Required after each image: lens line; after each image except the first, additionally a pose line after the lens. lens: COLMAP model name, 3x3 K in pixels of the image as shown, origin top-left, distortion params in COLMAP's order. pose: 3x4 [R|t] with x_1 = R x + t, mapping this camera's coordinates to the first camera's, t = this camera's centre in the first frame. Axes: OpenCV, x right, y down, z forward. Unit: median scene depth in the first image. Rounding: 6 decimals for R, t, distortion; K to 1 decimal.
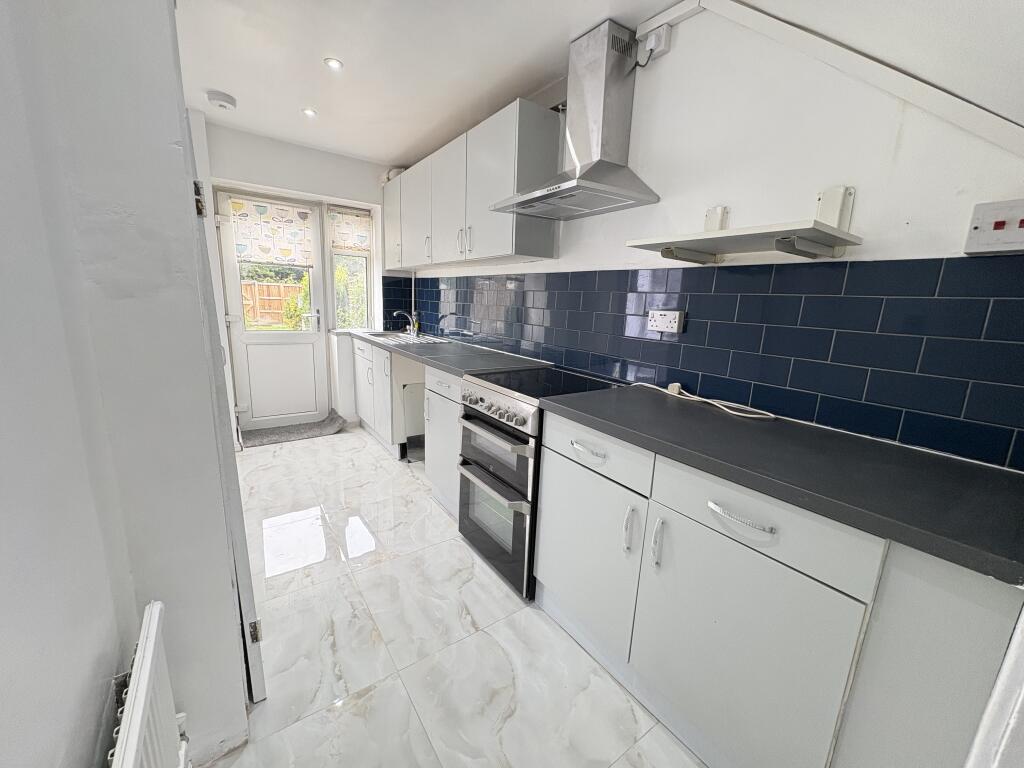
lens RADIAL K [[407.4, 0, 512.5], [0, 407.4, 382.8], [0, 0, 1]] dist [0.001353, -0.000096]
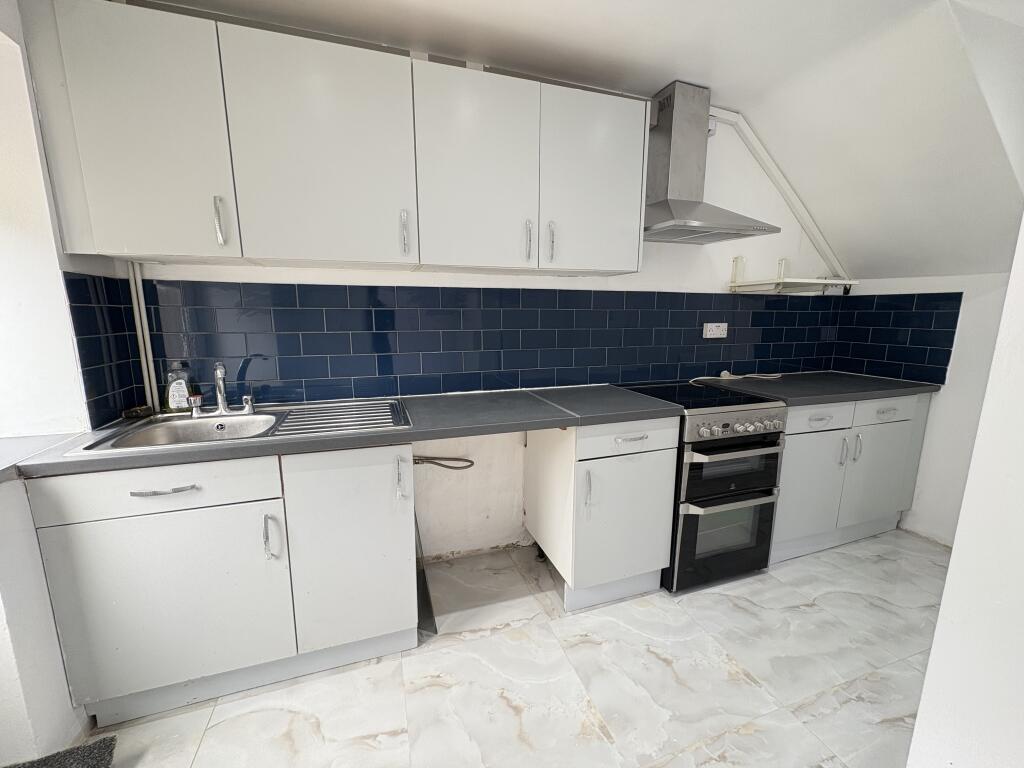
lens RADIAL K [[407.4, 0, 511.1], [0, 407.4, 384.8], [0, 0, 1]] dist [0.001353, -0.000096]
pose [[0.286580, -0.203772, 0.936135, -1.218388], [0.203714, 0.967735, 0.148287, -0.329515], [-0.936148, 0.148207, 0.318845, 1.264221]]
